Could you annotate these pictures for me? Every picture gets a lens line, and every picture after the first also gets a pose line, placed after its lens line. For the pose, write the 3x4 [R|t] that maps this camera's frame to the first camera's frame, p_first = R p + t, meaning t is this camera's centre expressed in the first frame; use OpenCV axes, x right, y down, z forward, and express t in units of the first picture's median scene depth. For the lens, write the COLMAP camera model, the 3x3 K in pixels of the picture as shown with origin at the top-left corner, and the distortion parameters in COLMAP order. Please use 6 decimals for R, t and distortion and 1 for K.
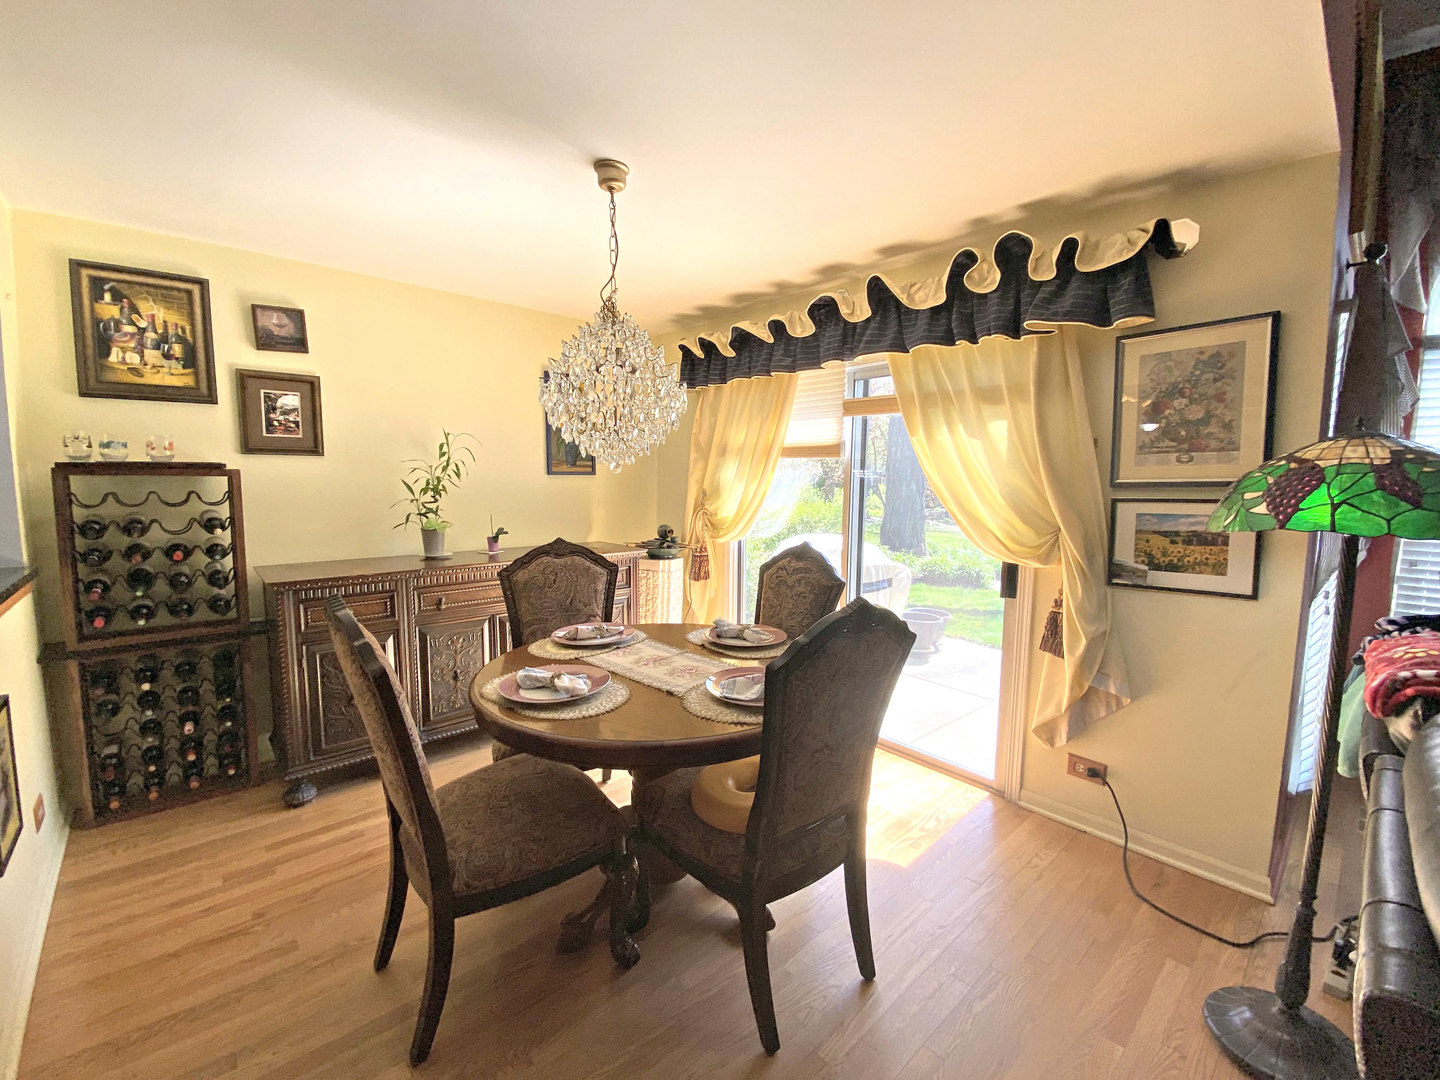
lens RADIAL K [[603.4, 0, 721.3], [0, 603.4, 545.6], [0, 0, 1]] dist [-0.016867, -0.003071]
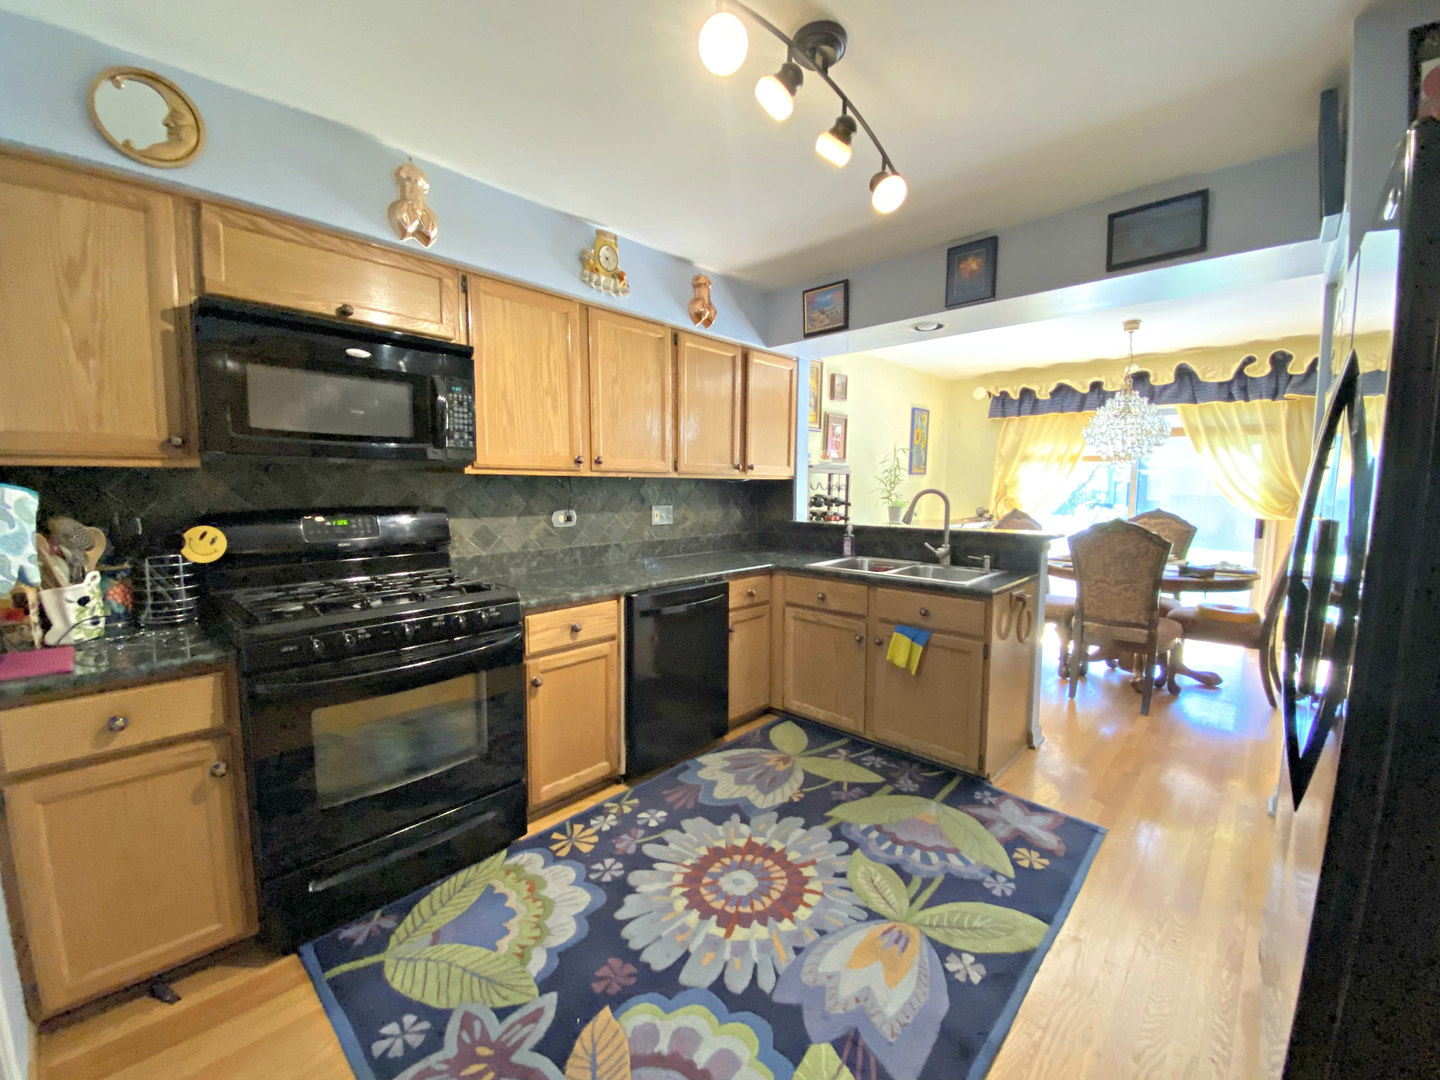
lens RADIAL K [[603.4, 0, 712.3], [0, 603.4, 540.6], [0, 0, 1]] dist [-0.016867, -0.003071]
pose [[0.996427, -0.019607, 0.082146, -1.326425], [0.020431, 0.999749, -0.009204, 0.074506], [-0.081945, 0.010850, 0.996578, -0.668787]]
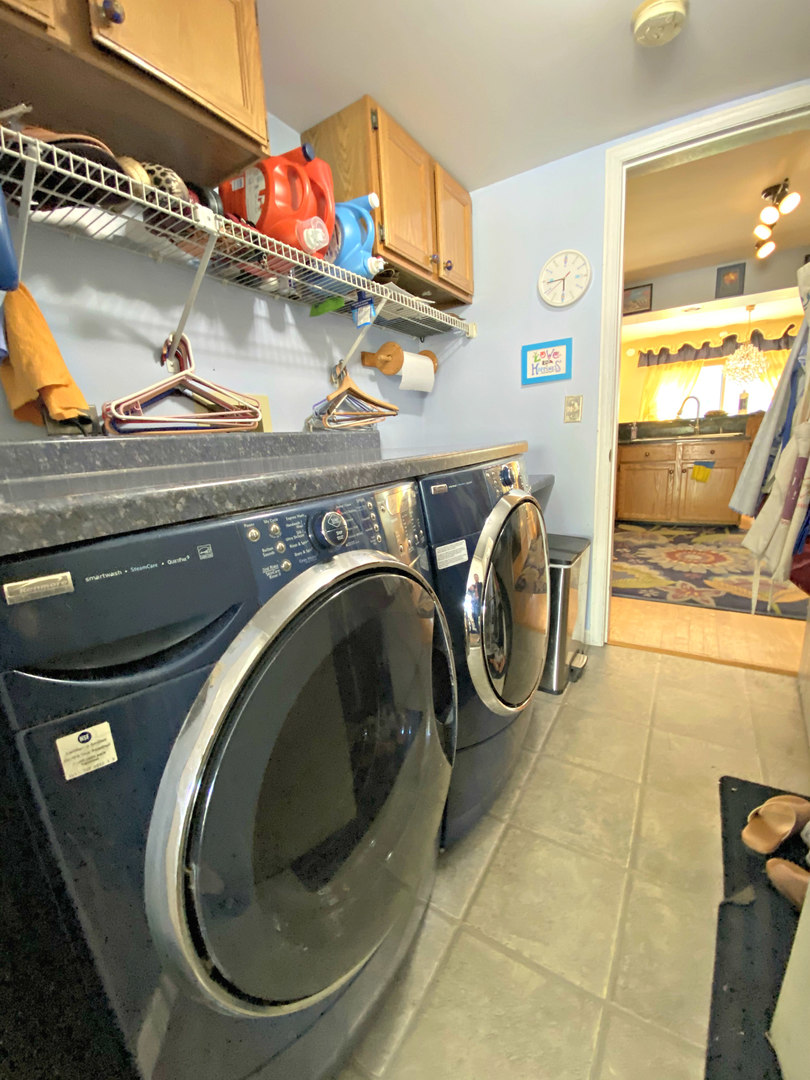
lens RADIAL K [[452.6, 0, 409.9], [0, 452.6, 541.1], [0, 0, 1]] dist [-0.016867, -0.003071]
pose [[0.961798, -0.131678, 0.240013, -2.294544], [0.104267, 0.986841, 0.123582, 0.192092], [-0.253128, -0.093835, 0.962871, -0.960114]]
